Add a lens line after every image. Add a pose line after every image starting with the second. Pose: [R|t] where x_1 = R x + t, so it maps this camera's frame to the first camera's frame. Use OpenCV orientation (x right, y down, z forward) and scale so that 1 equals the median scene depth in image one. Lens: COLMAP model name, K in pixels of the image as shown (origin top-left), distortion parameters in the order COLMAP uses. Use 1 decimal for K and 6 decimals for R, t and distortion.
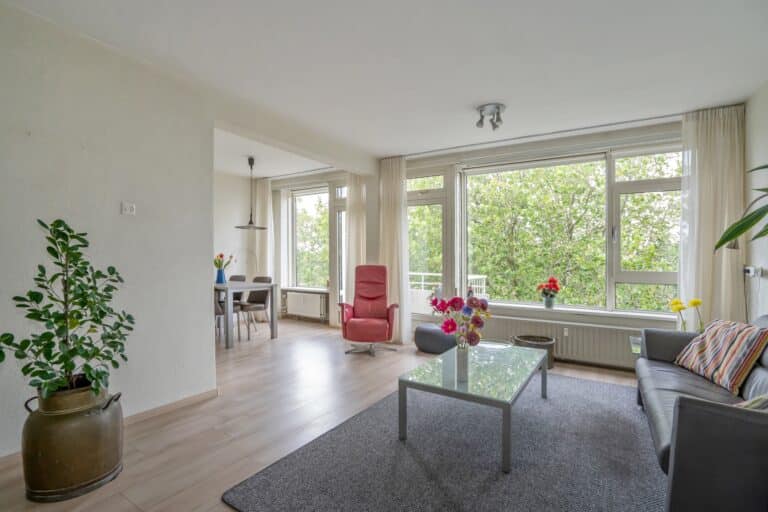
lens RADIAL K [[368.9, 0, 373.1], [0, 368.9, 269.3], [0, 0, 1]] dist [-0.002332, 0.000558]
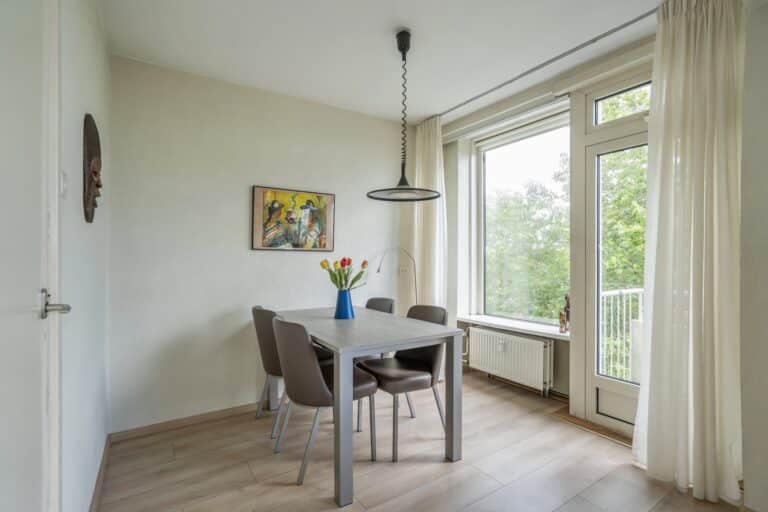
lens RADIAL K [[363.6, 0, 384.0], [0, 363.6, 256.0], [0, 0, 1]] dist [-0.002022, 0.000131]
pose [[0.921908, -0.006197, -0.387359, -0.176722], [-0.009193, 0.999241, -0.037865, -0.025830], [0.387300, 0.038469, 0.921151, 0.569978]]
